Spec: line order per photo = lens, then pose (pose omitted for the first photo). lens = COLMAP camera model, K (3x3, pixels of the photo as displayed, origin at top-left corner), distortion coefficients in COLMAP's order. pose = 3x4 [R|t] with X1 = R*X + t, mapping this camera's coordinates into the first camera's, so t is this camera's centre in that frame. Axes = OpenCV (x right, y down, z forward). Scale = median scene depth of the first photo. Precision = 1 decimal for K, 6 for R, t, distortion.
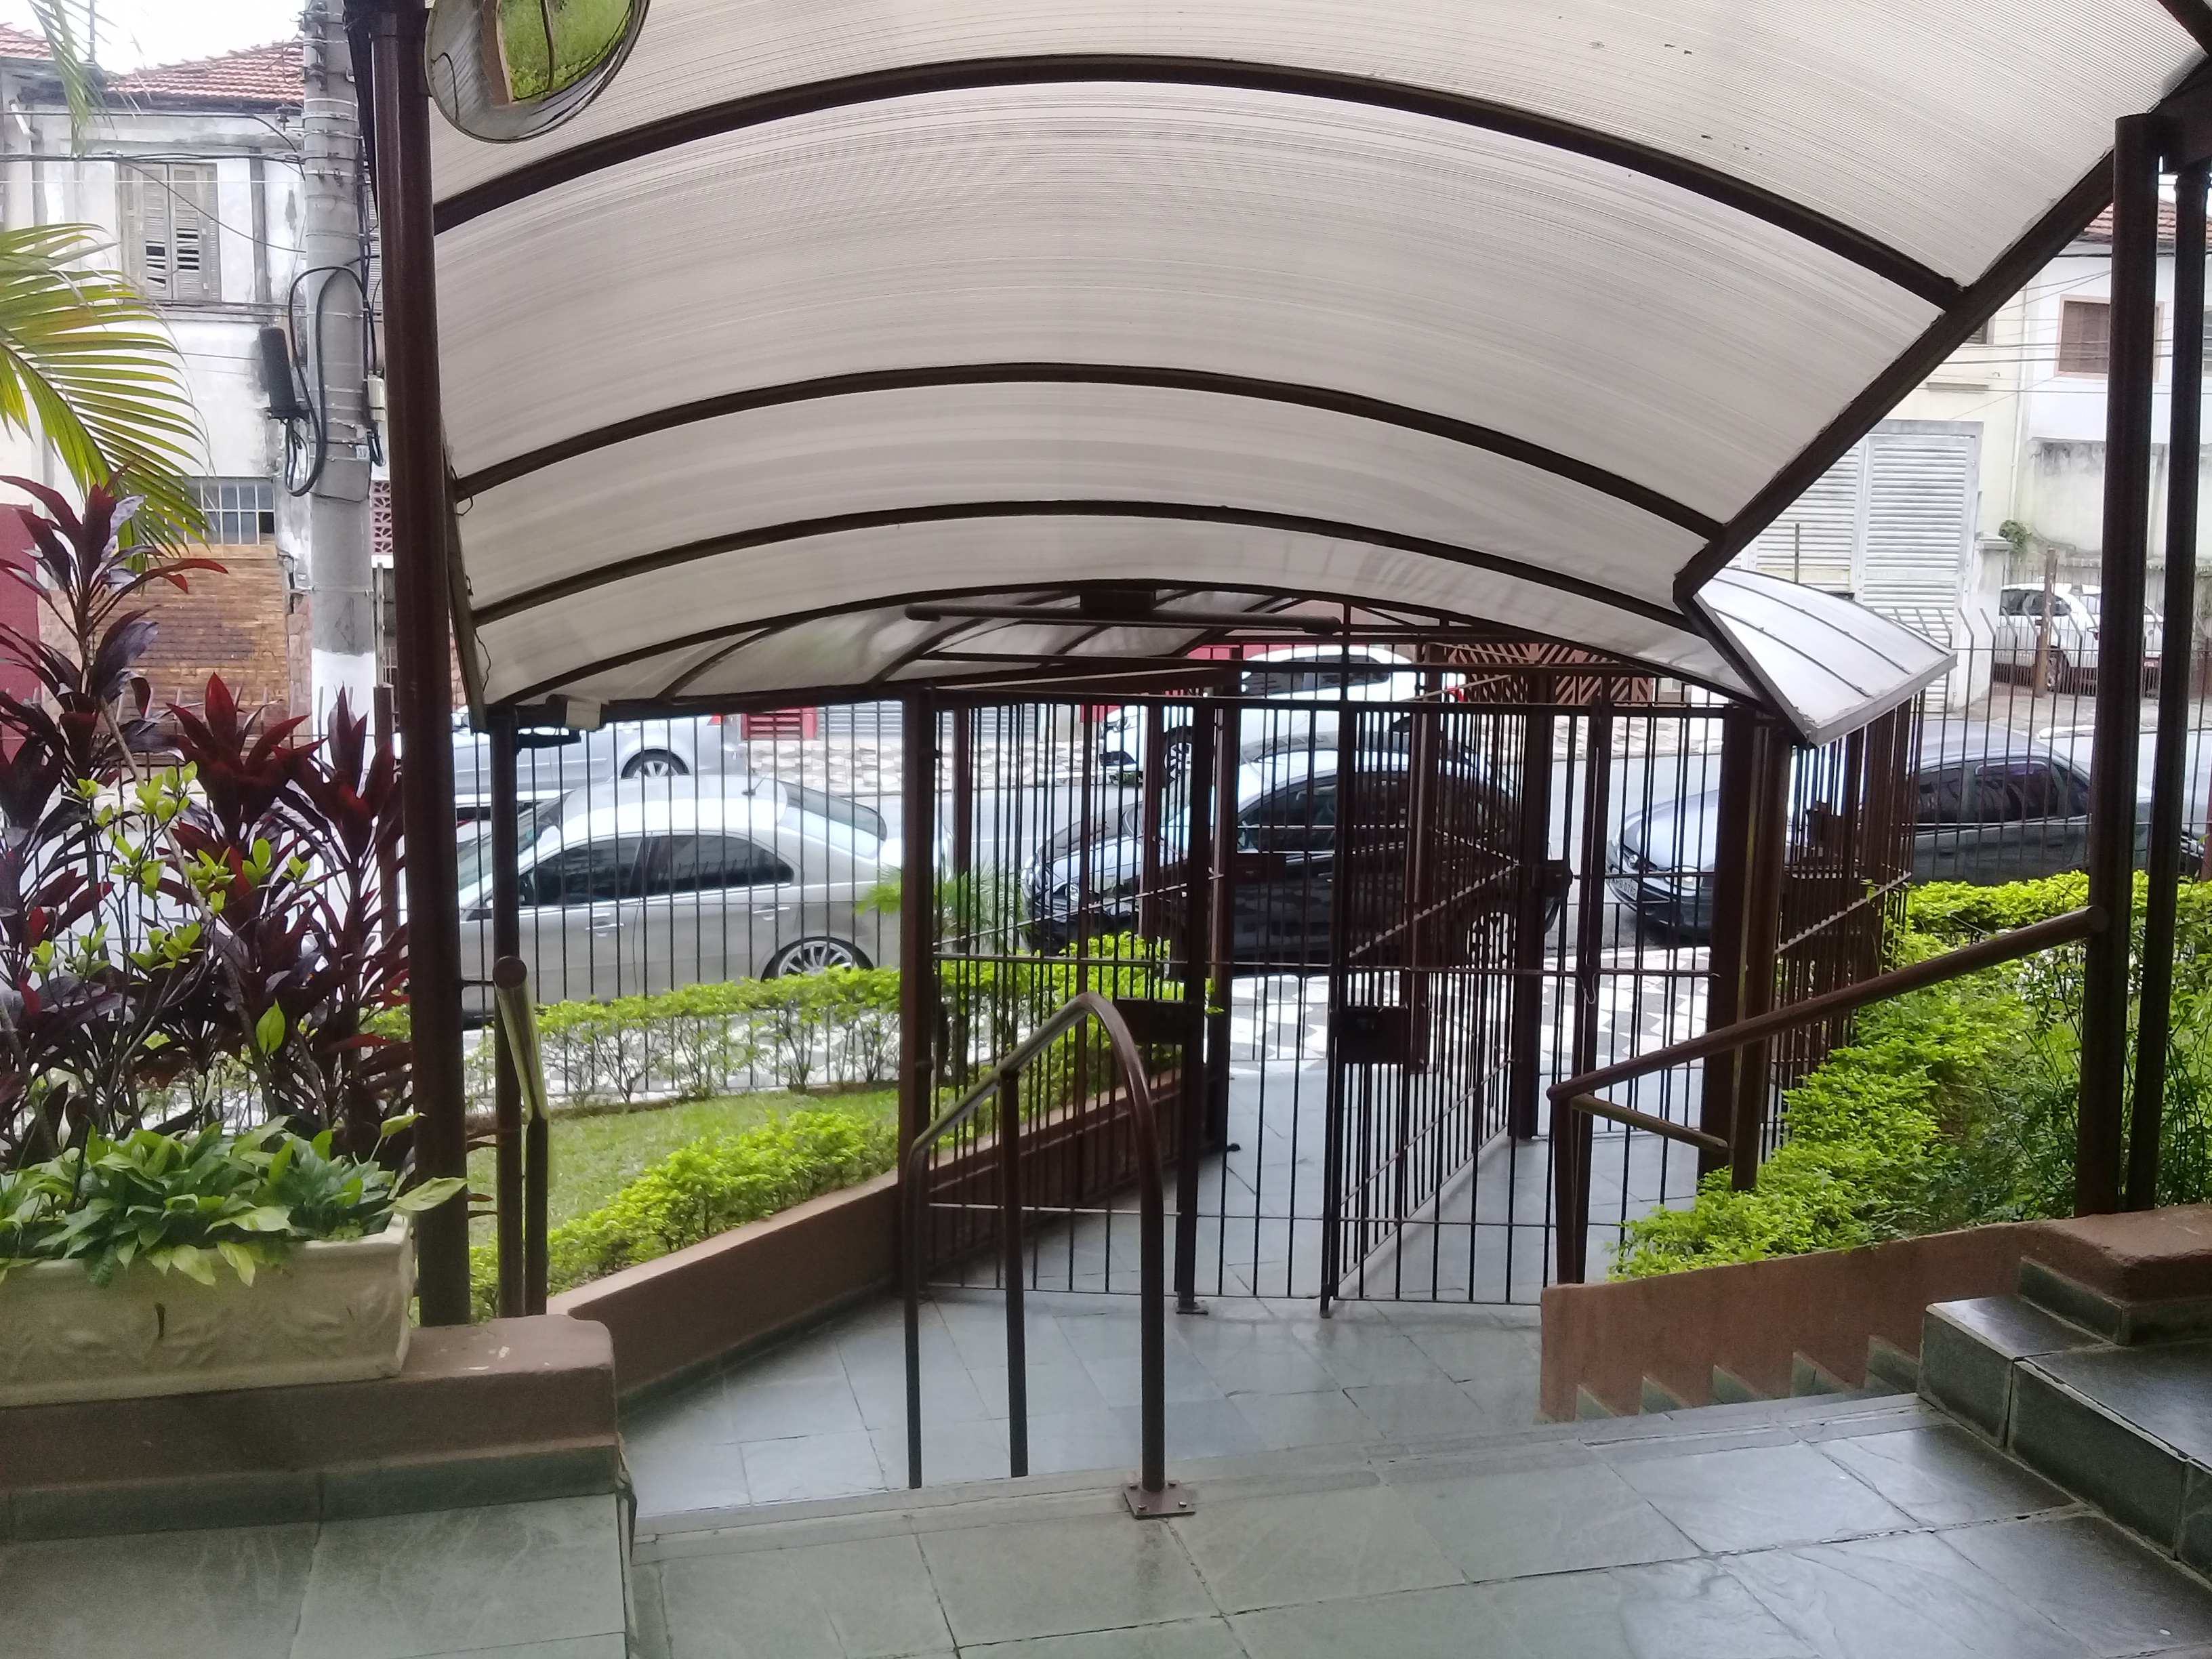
lens RADIAL K [[1996.6, 0, 1103.0], [0, 1996.6, 785.7], [0, 0, 1]] dist [0.077824, -0.186574]
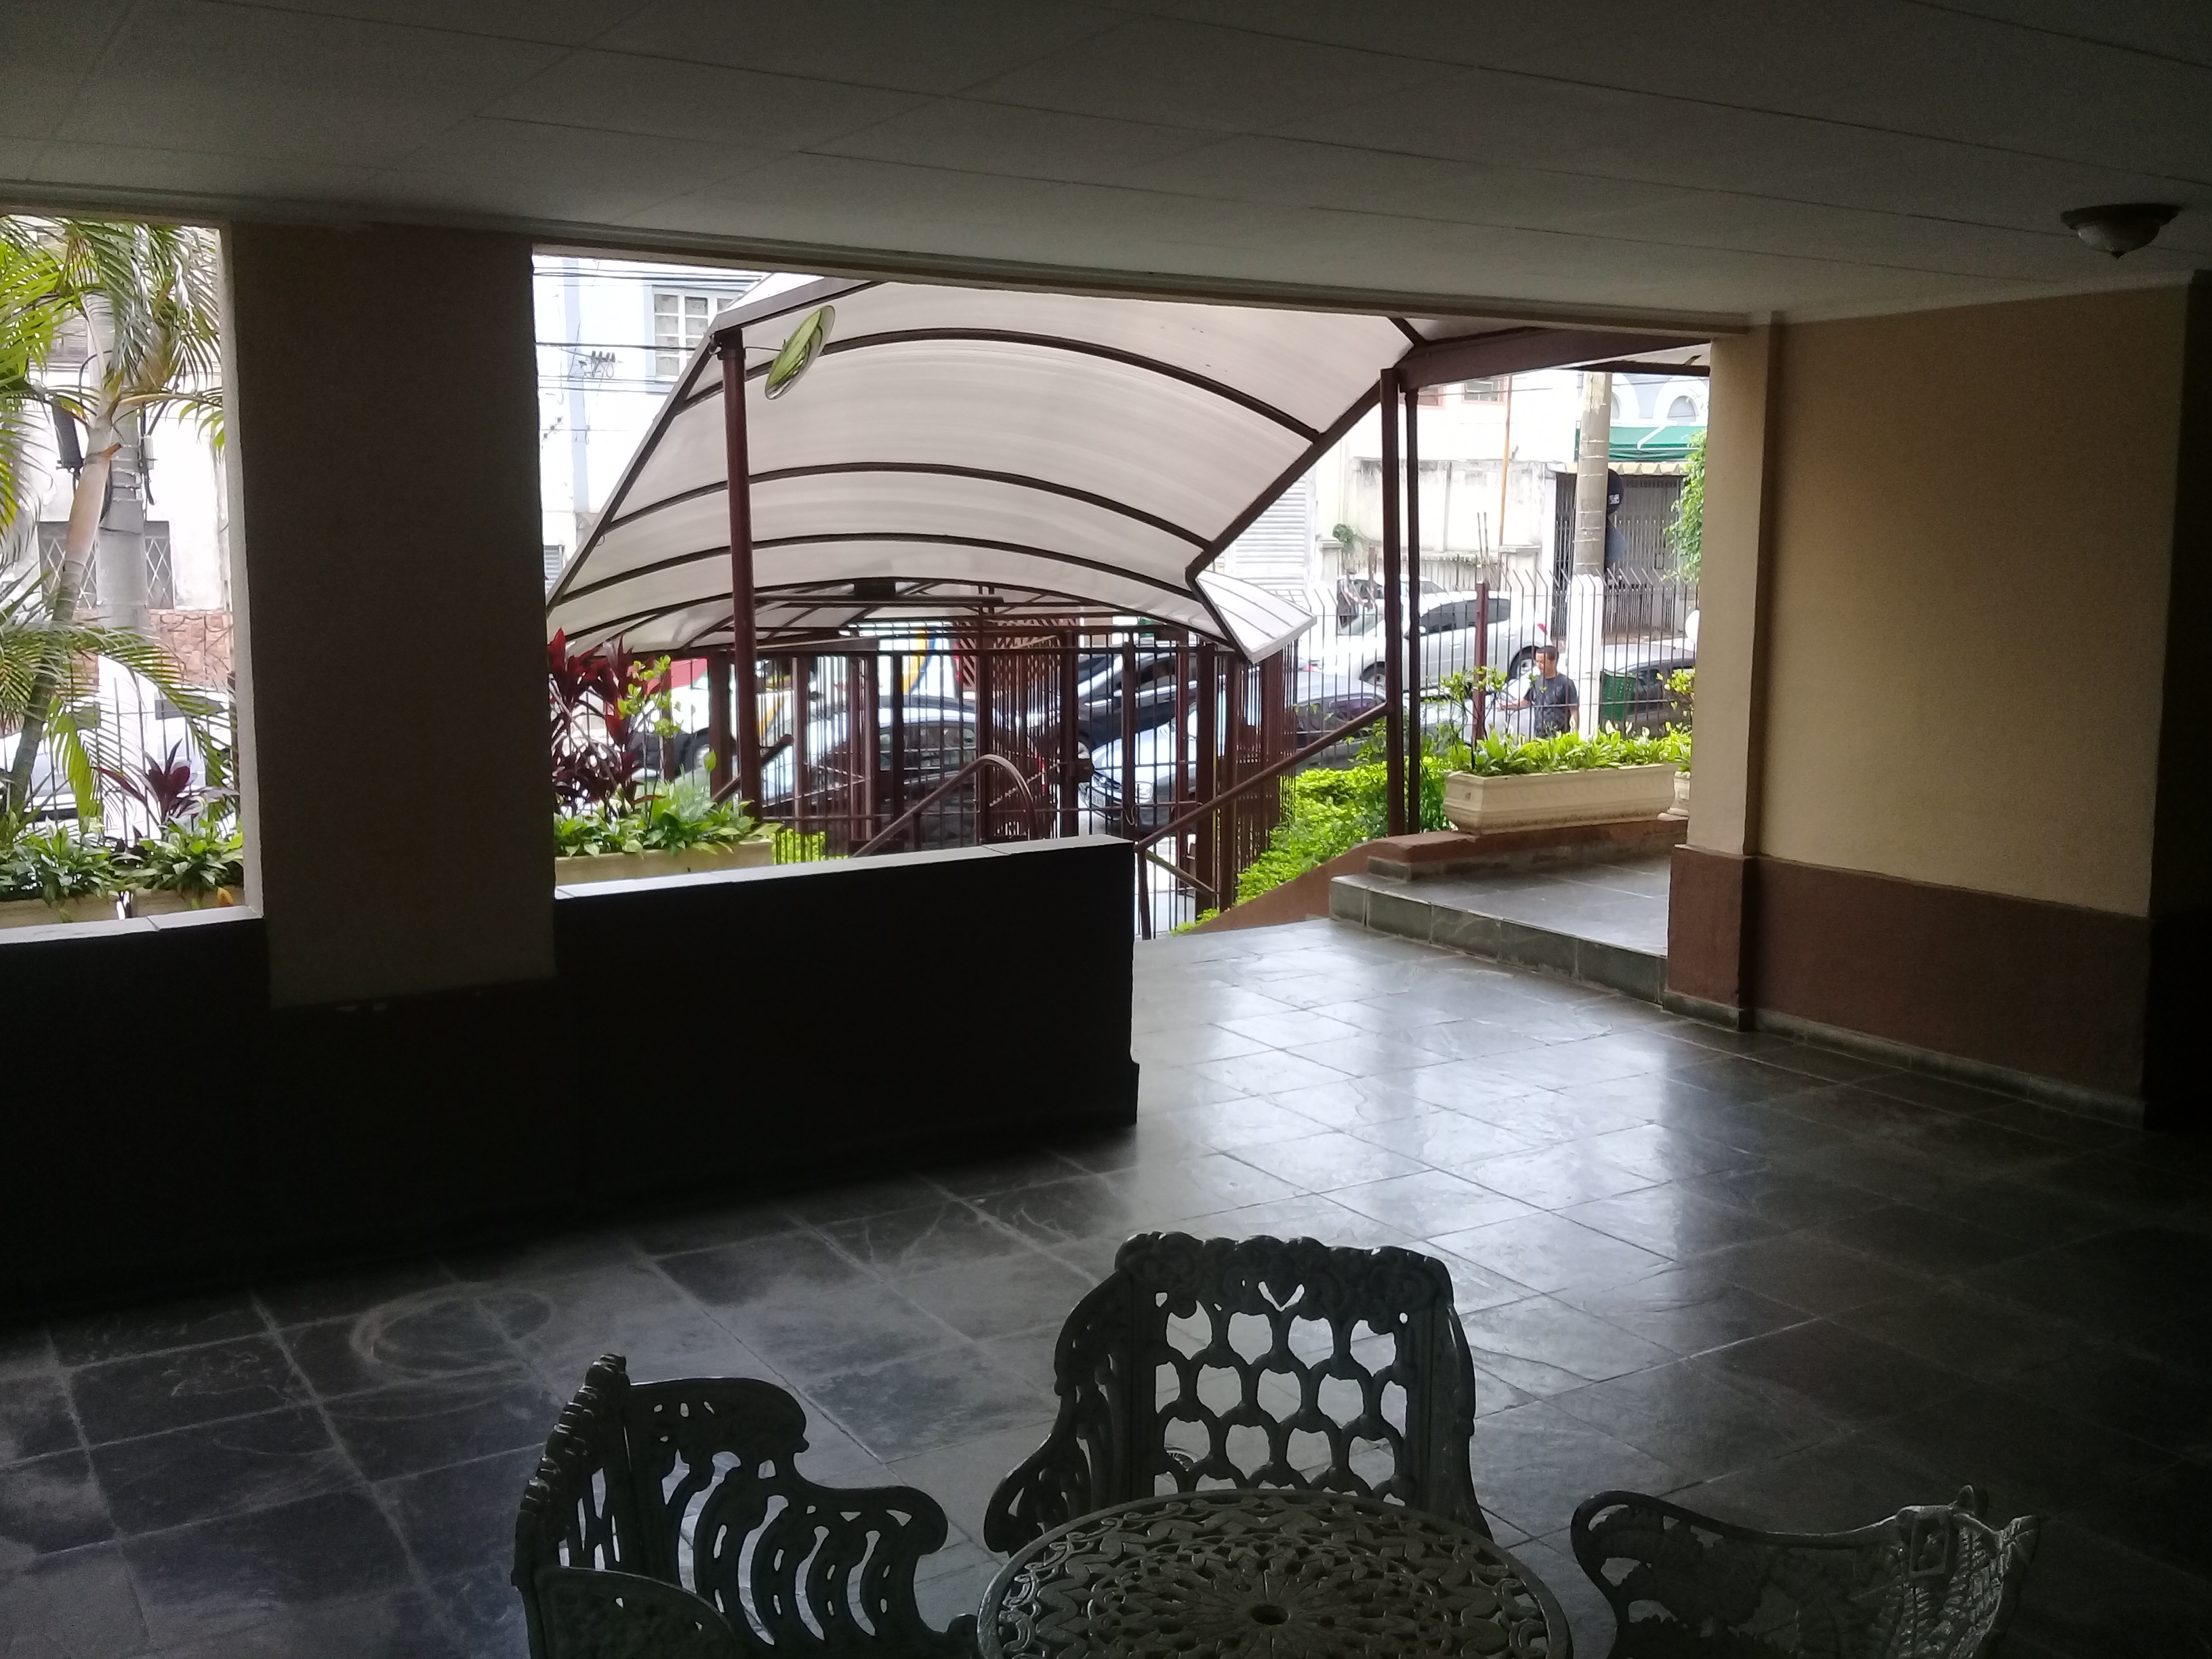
lens RADIAL K [[1996.6, 0, 1103.0], [0, 1996.6, 785.7], [0, 0, 1]] dist [0.077824, -0.186574]
pose [[0.954085, -0.052843, 0.294837, -0.354619], [0.053591, 0.998548, 0.005550, 0.085326], [-0.294702, 0.010505, 0.955532, -0.774760]]
